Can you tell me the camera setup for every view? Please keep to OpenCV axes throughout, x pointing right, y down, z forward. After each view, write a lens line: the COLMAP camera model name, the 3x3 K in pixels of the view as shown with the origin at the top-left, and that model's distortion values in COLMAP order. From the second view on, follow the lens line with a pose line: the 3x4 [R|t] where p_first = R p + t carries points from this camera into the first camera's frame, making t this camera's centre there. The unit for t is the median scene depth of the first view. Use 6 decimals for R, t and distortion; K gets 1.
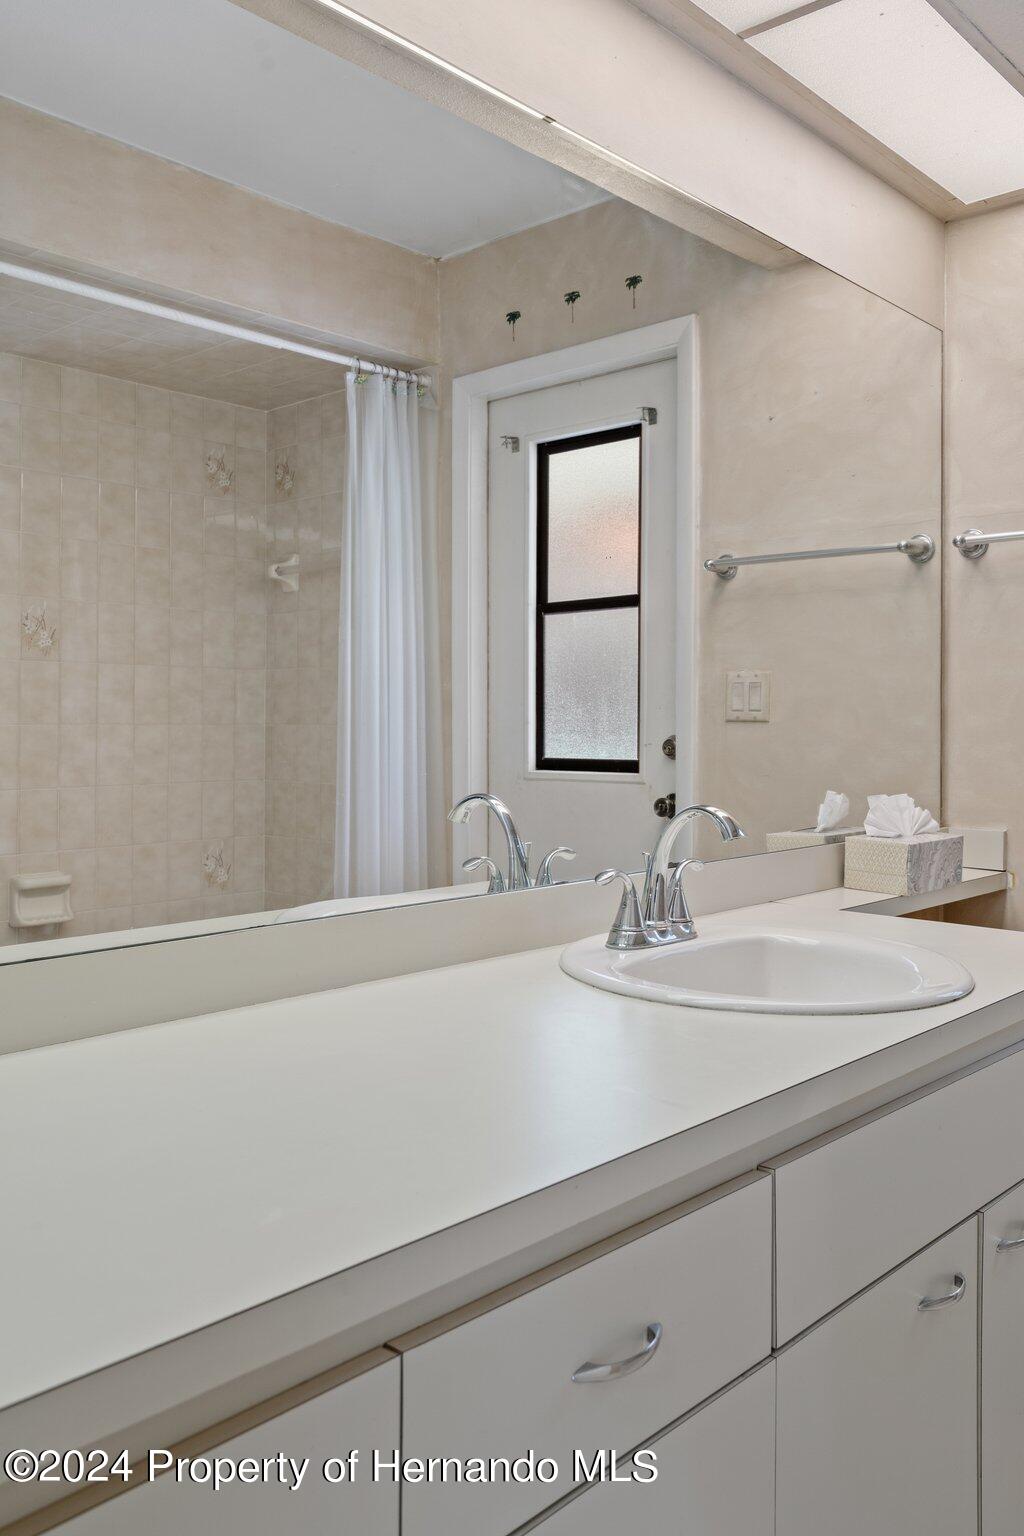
lens RADIAL K [[1277.6, 0, 514.0], [0, 1277.6, 709.9], [0, 0, 1]] dist [0.008166, 0.006750]
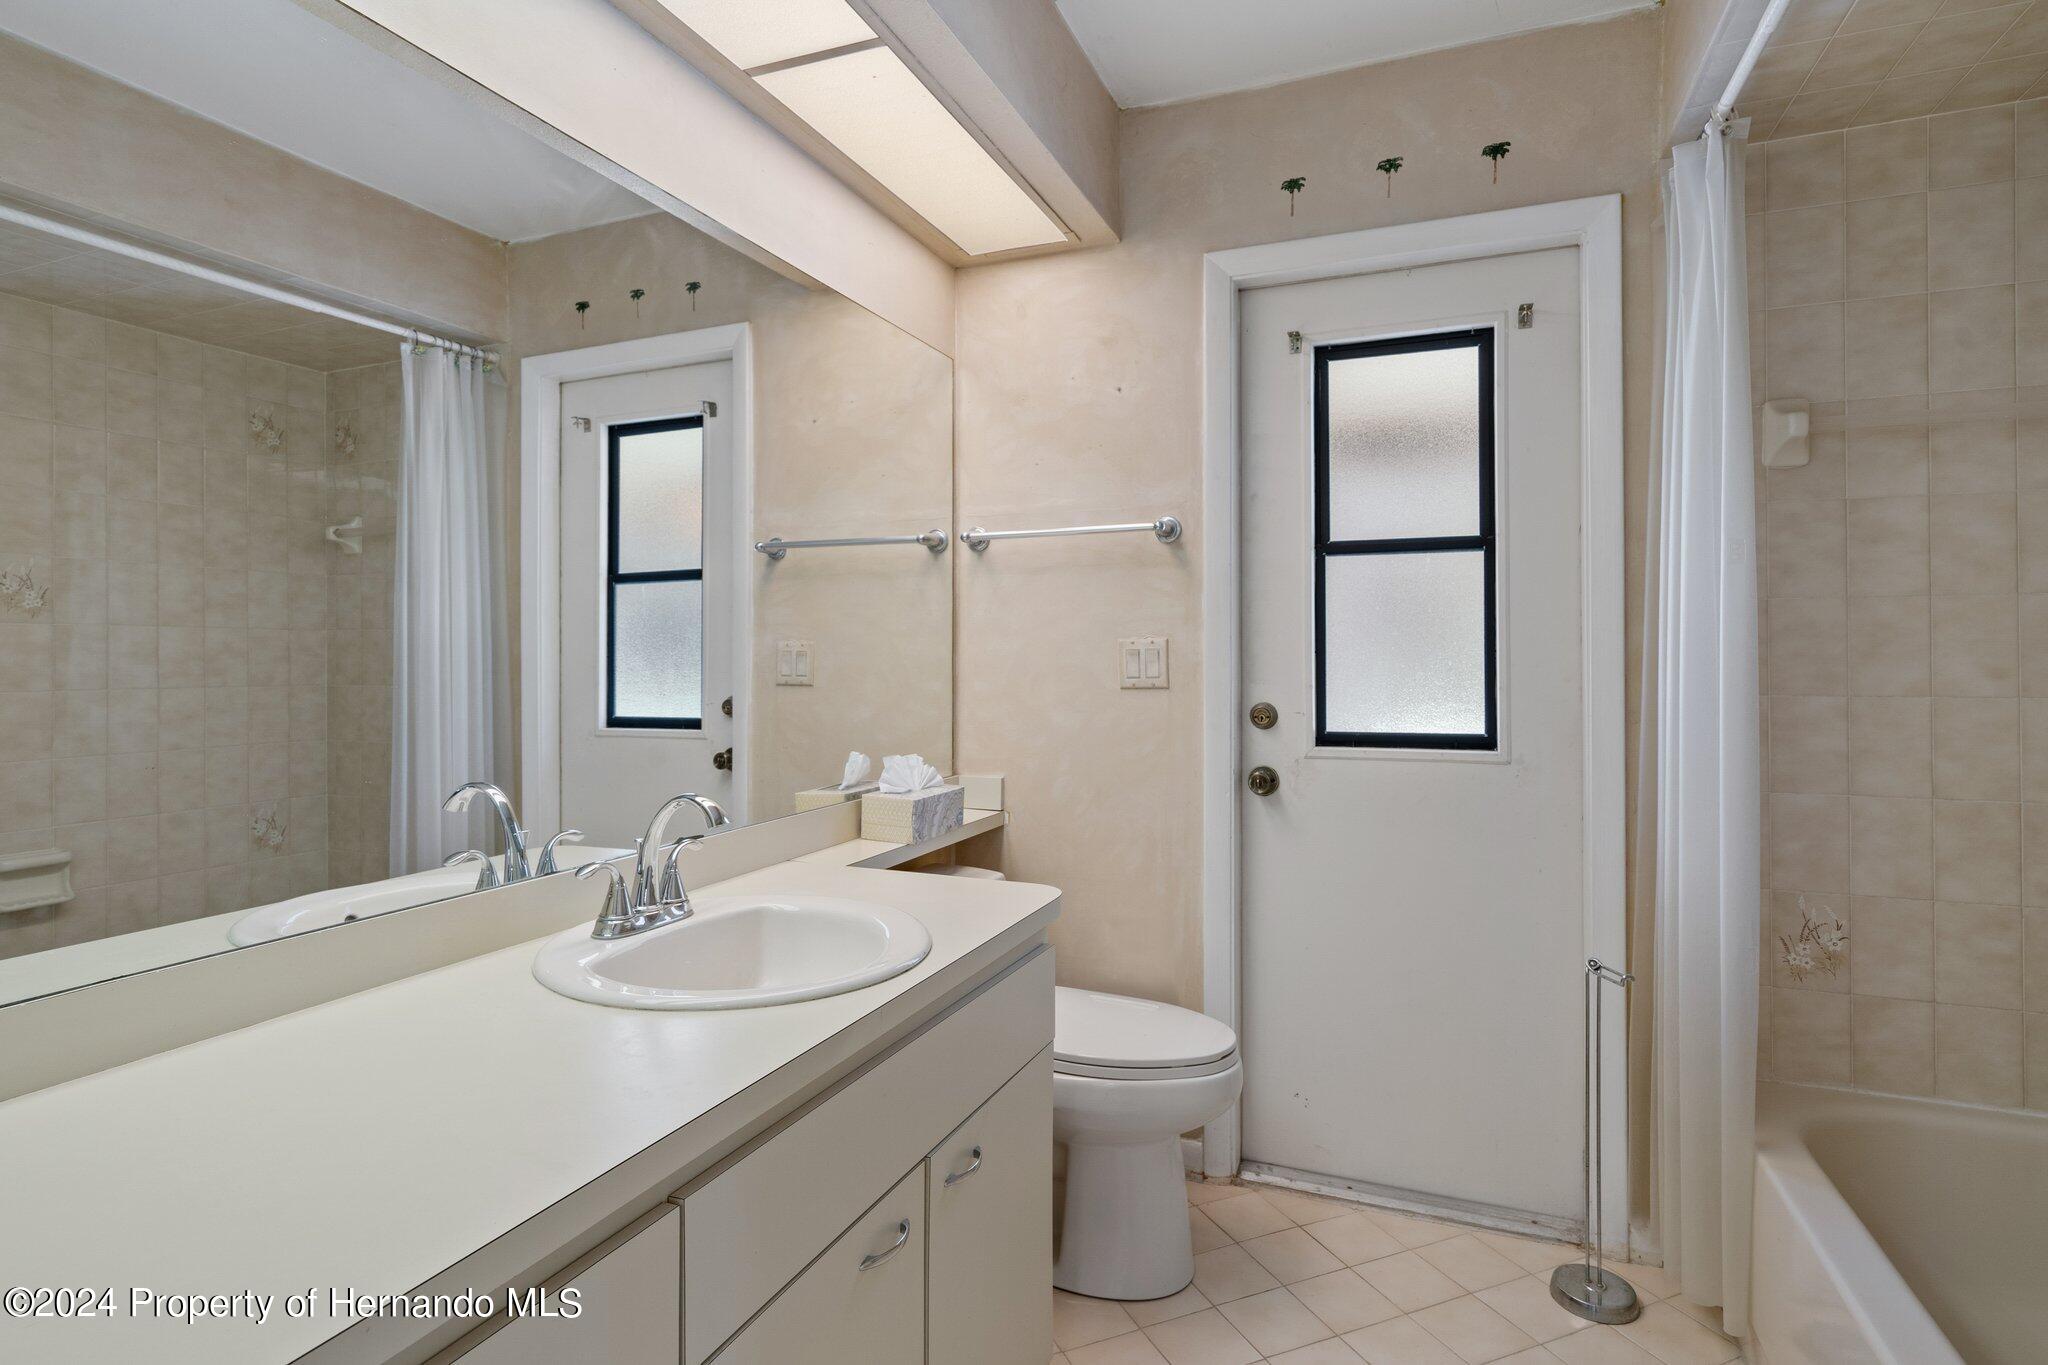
lens RADIAL K [[1027.7, 0, 1039.8], [0, 1027.7, 650.1], [0, 0, 1]] dist [0.001768, -0.000459]
pose [[0.942123, -0.001875, 0.335261, 0.076213], [-0.001793, 0.999942, 0.010632, -0.030637], [-0.335261, -0.010618, 0.942065, 0.060016]]
